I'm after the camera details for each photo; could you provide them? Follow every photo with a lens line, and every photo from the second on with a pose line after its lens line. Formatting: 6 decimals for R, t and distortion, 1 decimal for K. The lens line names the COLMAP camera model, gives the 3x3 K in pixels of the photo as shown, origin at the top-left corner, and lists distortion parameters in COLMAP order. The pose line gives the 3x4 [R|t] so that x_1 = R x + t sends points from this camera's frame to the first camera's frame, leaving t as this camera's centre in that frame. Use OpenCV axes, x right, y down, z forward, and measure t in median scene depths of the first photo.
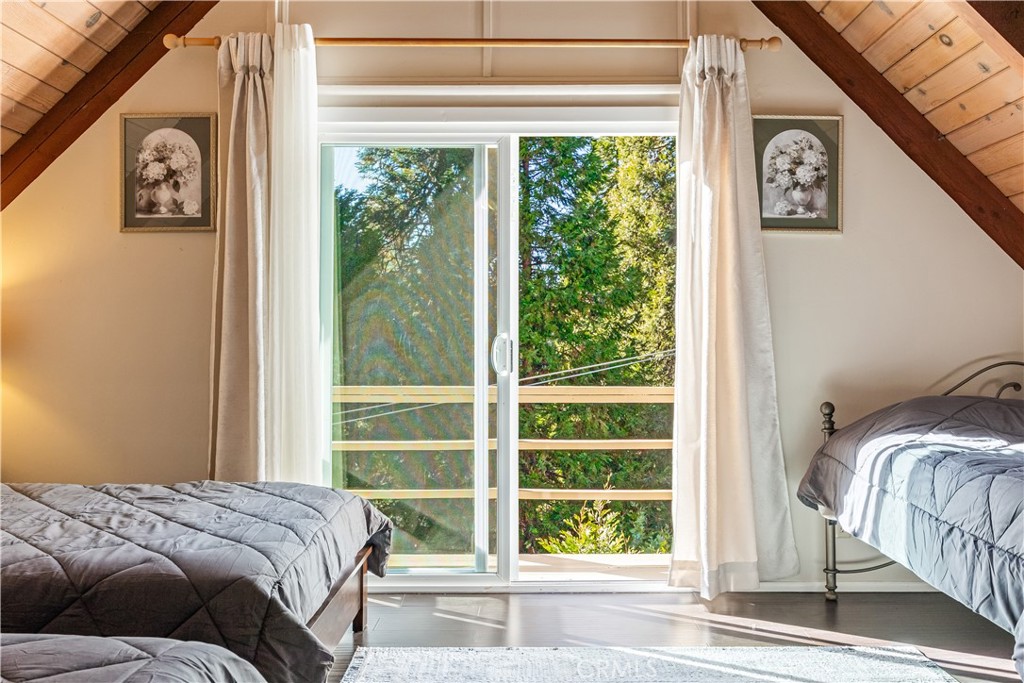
lens RADIAL K [[990.2, 0, 525.5], [0, 990.2, 306.4], [0, 0, 1]] dist [0.005326, 0.000000]
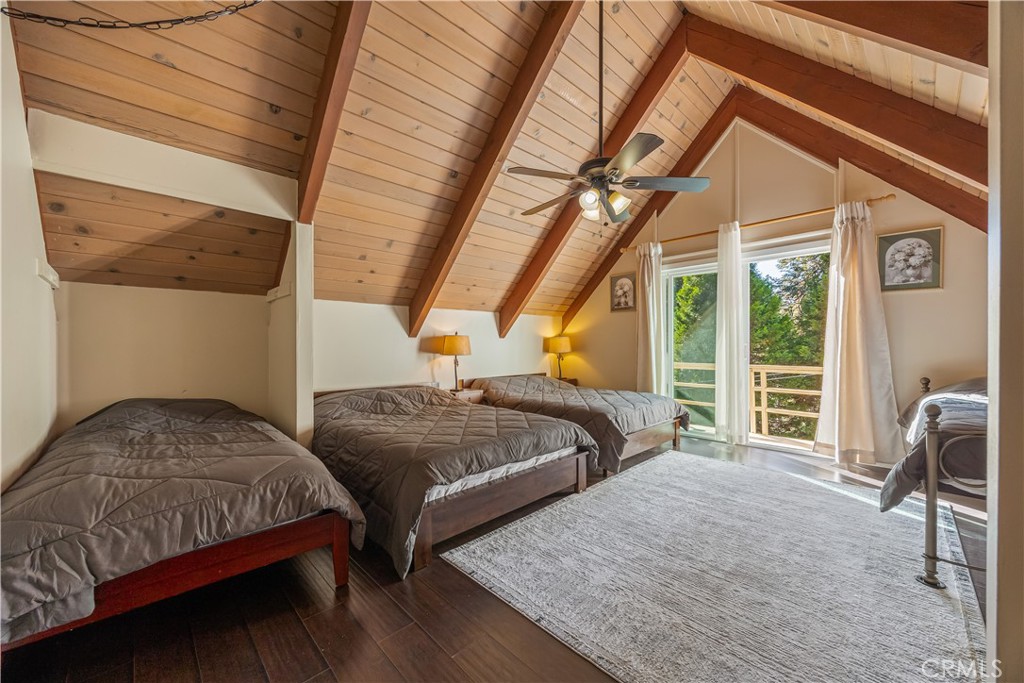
lens RADIAL K [[395.7, 0, 518.7], [0, 395.7, 352.1], [0, 0, 1]] dist [-0.005456, 0.000254]
pose [[0.695413, 0.008379, -0.718561, 0.300765], [0.026291, 0.998966, 0.037094, -0.002816], [0.718129, -0.044687, 0.694474, -0.105881]]
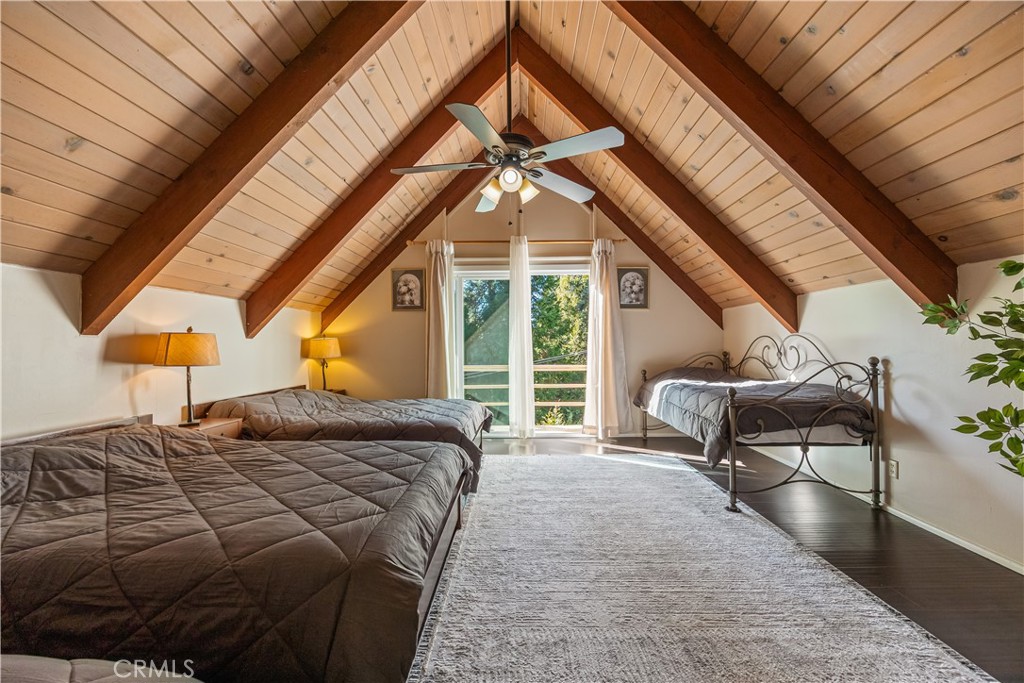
lens RADIAL K [[395.7, 0, 517.3], [0, 395.7, 347.4], [0, 0, 1]] dist [-0.005456, 0.000254]
pose [[0.999918, -0.007492, -0.010419, -0.041072], [0.007830, 0.999431, 0.032796, -0.006073], [0.010167, -0.032875, 0.999408, -0.121059]]
